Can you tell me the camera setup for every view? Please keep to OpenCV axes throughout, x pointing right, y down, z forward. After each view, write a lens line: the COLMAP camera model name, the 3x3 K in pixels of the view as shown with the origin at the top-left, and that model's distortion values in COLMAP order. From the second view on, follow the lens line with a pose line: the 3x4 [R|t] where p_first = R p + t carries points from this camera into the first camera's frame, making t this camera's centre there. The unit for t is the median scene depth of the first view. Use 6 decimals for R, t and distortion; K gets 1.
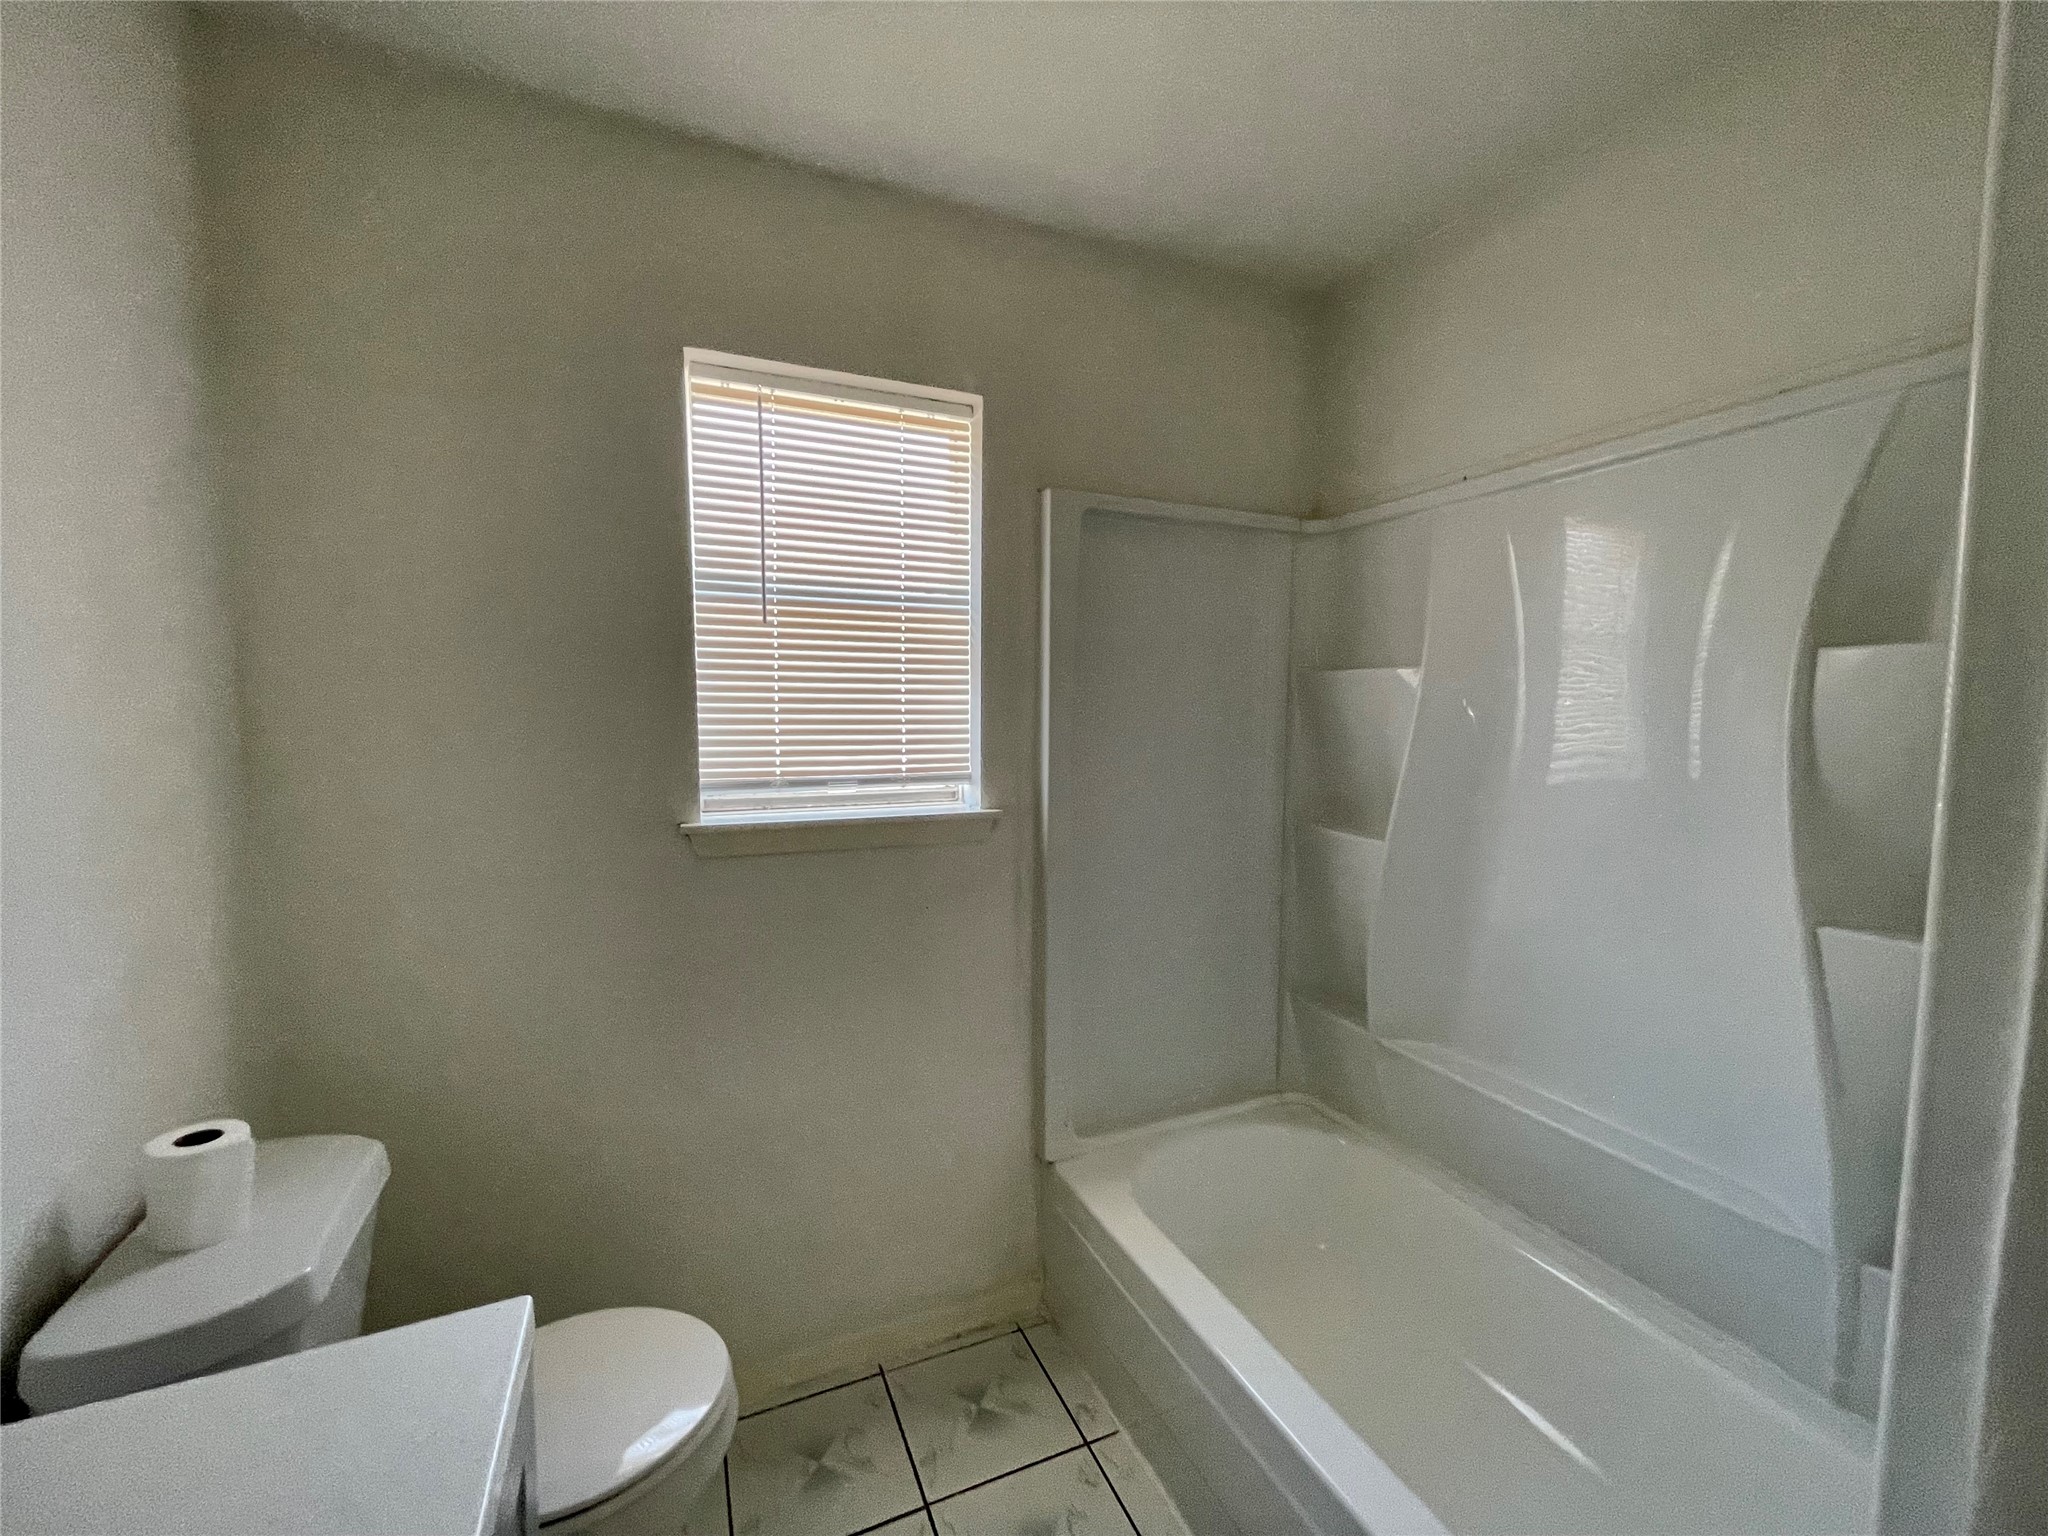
lens RADIAL K [[828.6, 0, 1018.0], [0, 828.6, 767.7], [0, 0, 1]] dist [-0.000489, 0.001008]
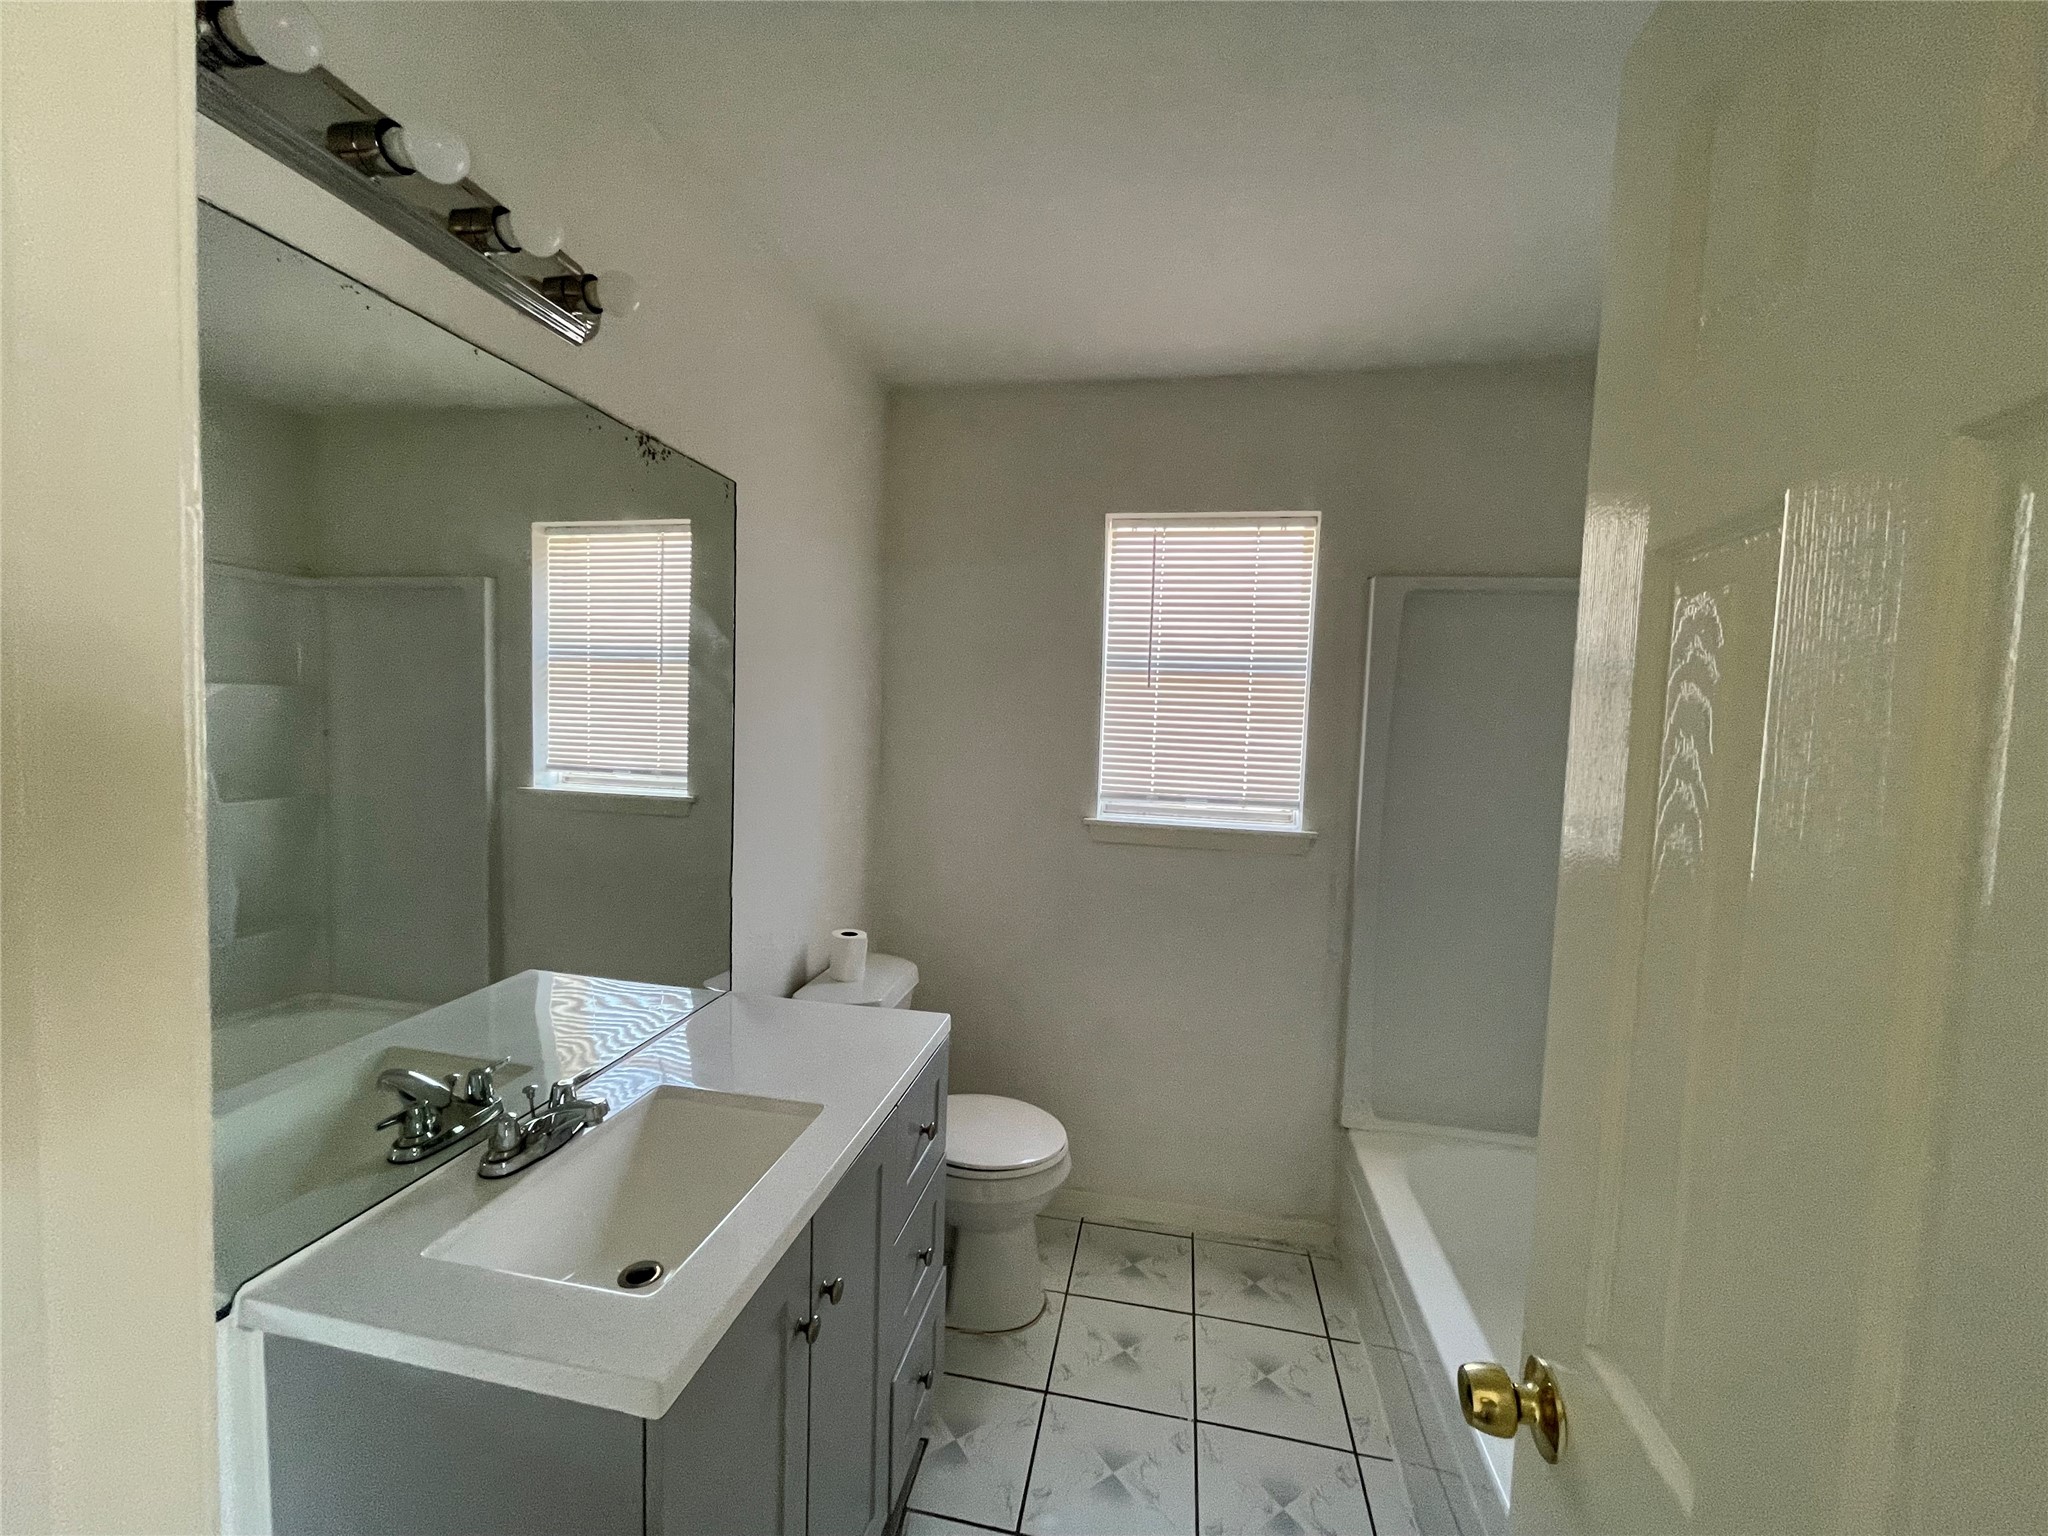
lens RADIAL K [[828.6, 0, 1021.0], [0, 828.6, 766.8], [0, 0, 1]] dist [-0.000489, 0.001008]
pose [[0.824291, 0.059220, -0.563061, 0.336008], [-0.073363, 0.997302, -0.002508, -0.013719], [0.561393, 0.043375, 0.826412, -0.325387]]
